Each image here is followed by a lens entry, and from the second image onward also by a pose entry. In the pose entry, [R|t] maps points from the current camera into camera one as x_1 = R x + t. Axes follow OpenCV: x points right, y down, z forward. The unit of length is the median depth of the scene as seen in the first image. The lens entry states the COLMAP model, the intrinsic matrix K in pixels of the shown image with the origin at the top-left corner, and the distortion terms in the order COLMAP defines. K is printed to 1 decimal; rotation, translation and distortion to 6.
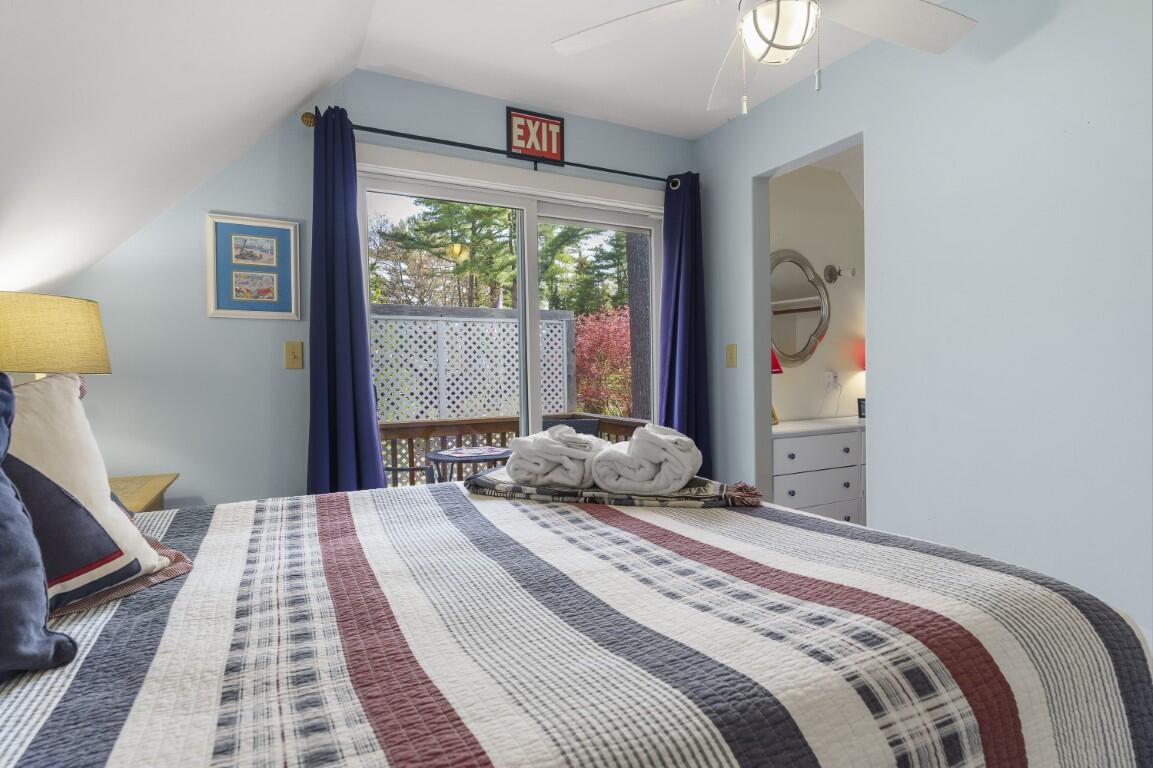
lens RADIAL K [[588.3, 0, 531.2], [0, 588.3, 377.3], [0, 0, 1]] dist [-0.001303, 0.000155]
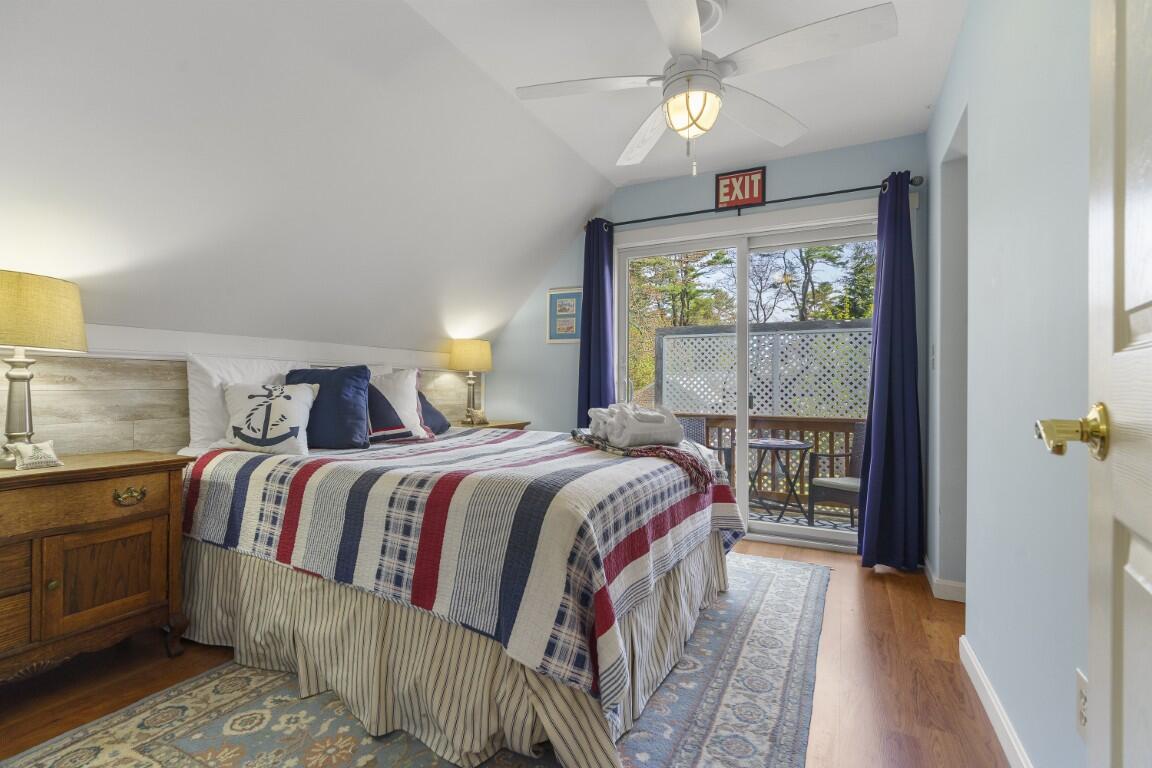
lens RADIAL K [[520.7, 0, 576.0], [0, 520.7, 384.0], [0, 0, 1]] dist [-0.004174, 0.000099]
pose [[0.582339, 0.016561, -0.812778, 0.725900], [-0.024040, 0.999706, 0.003145, 0.018582], [0.812591, 0.017708, 0.582565, 0.060886]]
